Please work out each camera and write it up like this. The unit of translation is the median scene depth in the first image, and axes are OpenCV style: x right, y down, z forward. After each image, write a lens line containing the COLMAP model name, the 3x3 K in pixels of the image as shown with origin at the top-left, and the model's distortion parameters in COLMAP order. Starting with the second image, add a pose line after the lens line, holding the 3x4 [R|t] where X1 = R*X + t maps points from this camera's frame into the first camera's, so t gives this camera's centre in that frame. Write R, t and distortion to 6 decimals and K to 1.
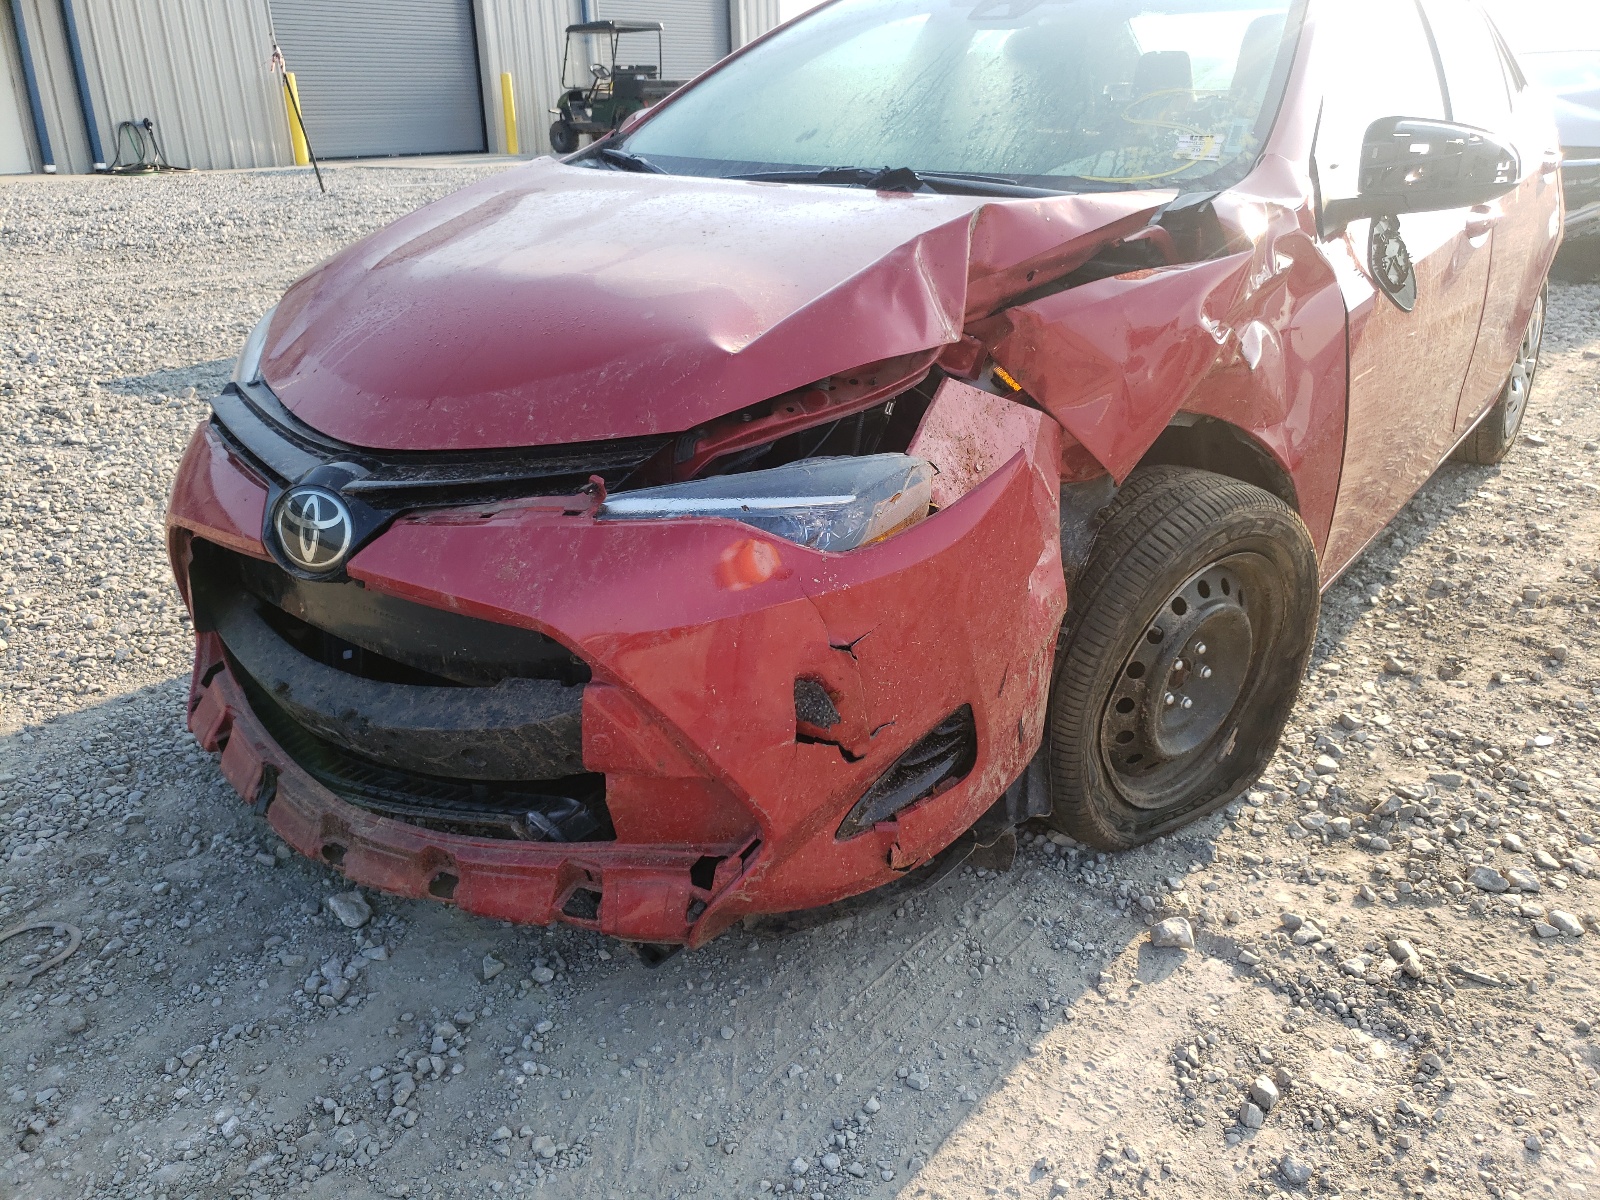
lens RADIAL K [[1198.3, 0, 802.7], [0, 1198.3, 604.3], [0, 0, 1]] dist [0.021943, 0.002472]
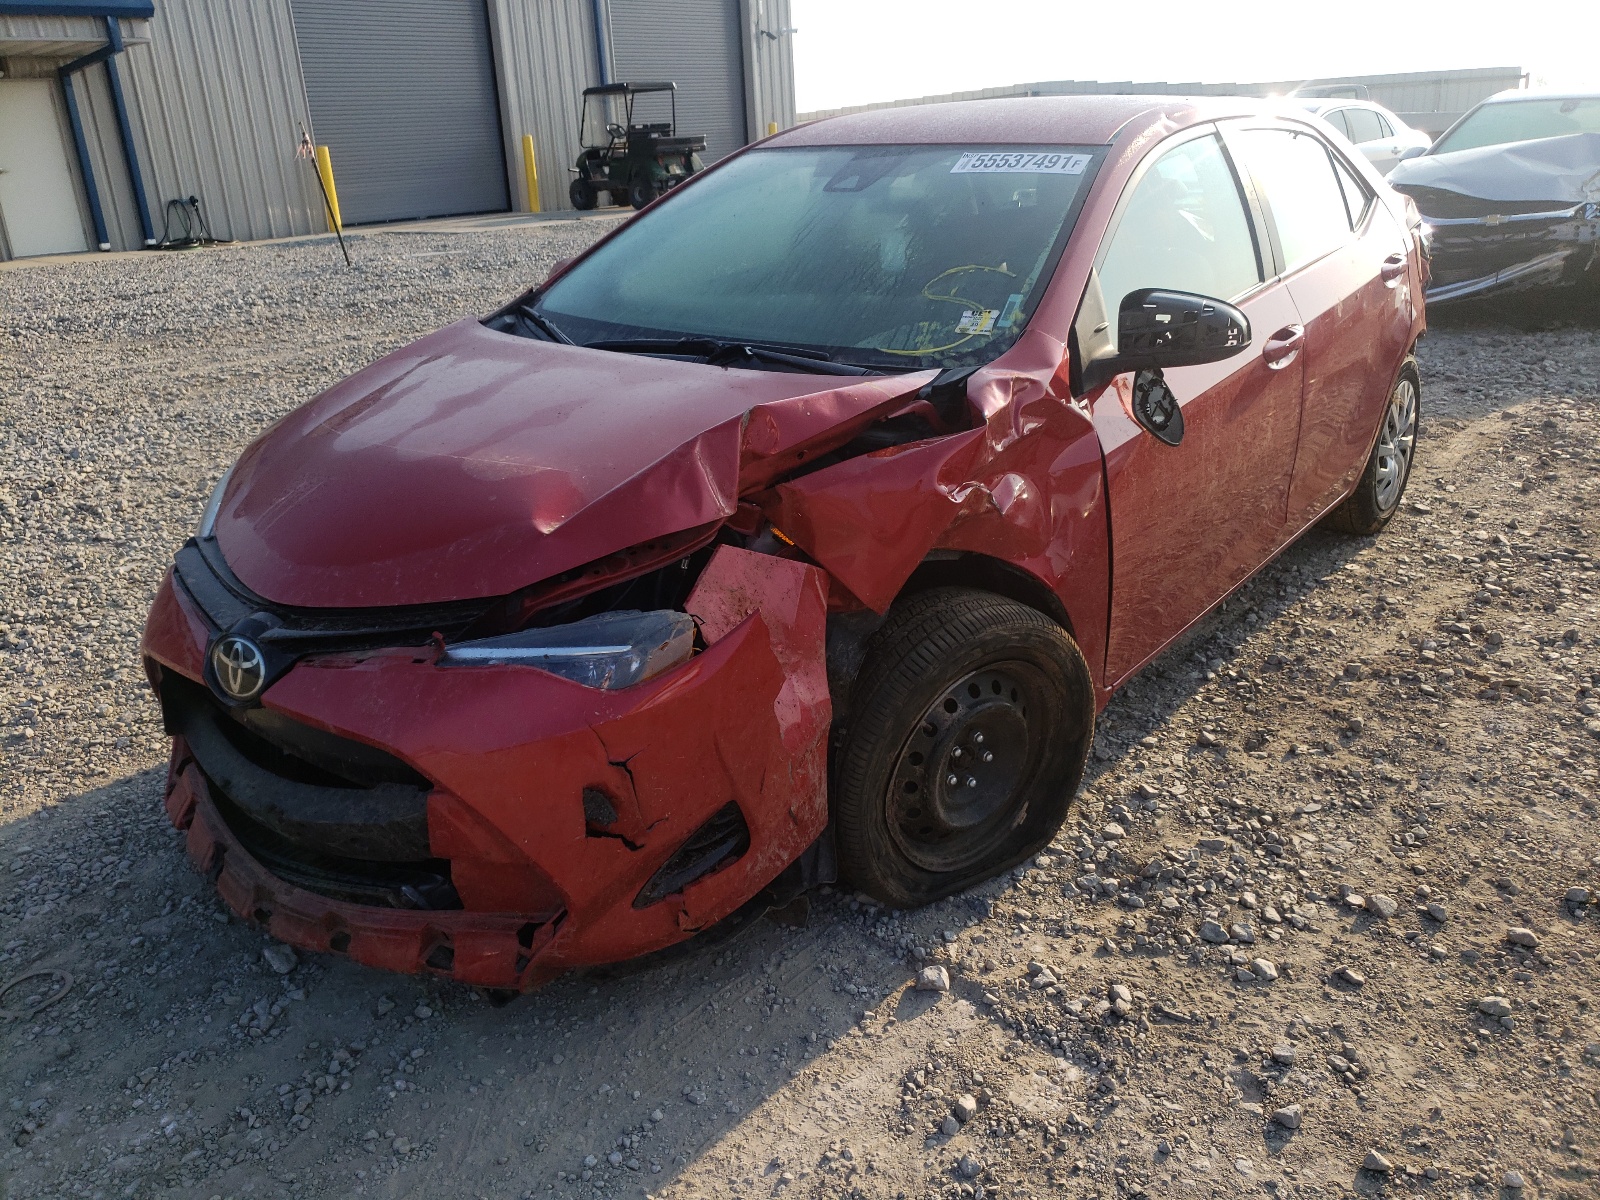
lens RADIAL K [[1224.1, 0, 797.6], [0, 1224.1, 599.5], [0, 0, 1]] dist [0.015065, 0.012895]
pose [[0.998356, -0.014911, -0.055342, 0.243684], [0.013922, 0.999737, -0.018206, -0.092947], [0.055598, 0.017406, 0.998301, -0.264737]]
